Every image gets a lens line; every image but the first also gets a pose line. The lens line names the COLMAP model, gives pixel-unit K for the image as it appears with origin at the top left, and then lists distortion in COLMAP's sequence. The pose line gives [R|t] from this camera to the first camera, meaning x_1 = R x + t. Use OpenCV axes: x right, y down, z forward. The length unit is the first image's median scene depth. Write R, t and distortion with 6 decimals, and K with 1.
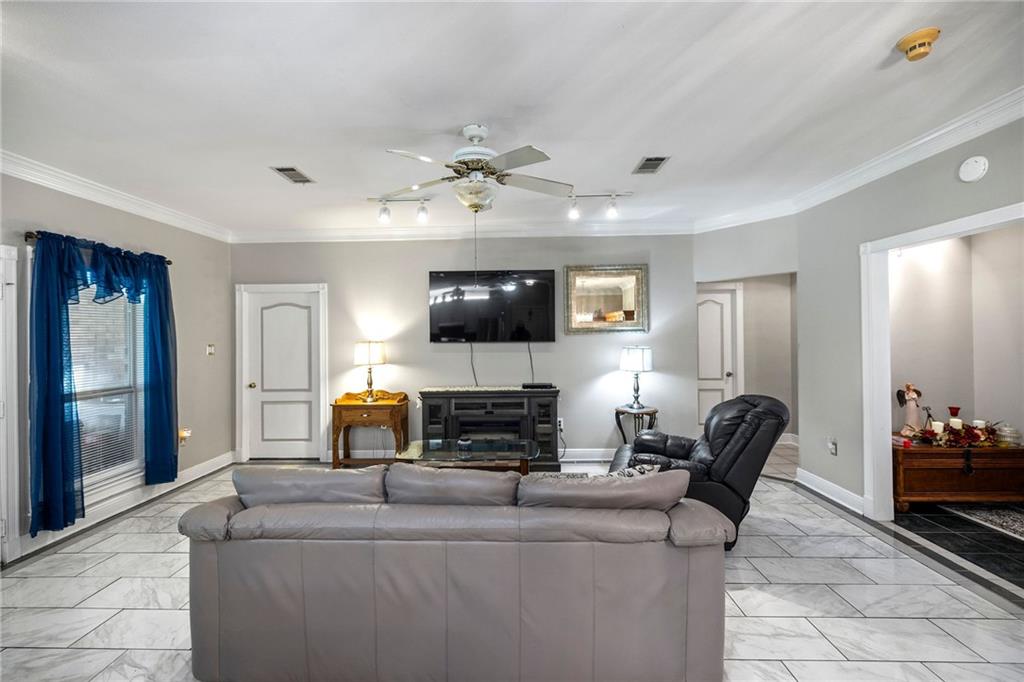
lens RADIAL K [[427.5, 0, 507.6], [0, 427.5, 333.5], [0, 0, 1]] dist [-0.001375, -0.000282]
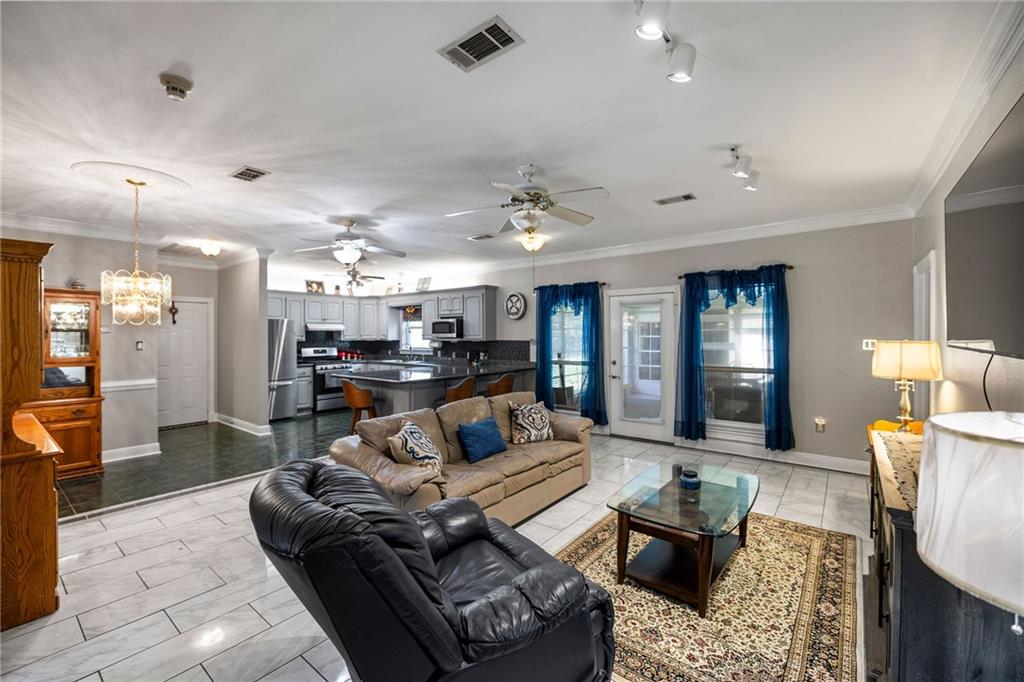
lens RADIAL K [[427.5, 0, 507.6], [0, 427.5, 333.5], [0, 0, 1]] dist [-0.001375, -0.000282]
pose [[-0.599022, 0.011823, -0.800645, 0.735701], [0.011022, 0.999918, 0.006520, -0.003064], [0.800657, -0.004919, -0.599103, 1.303437]]
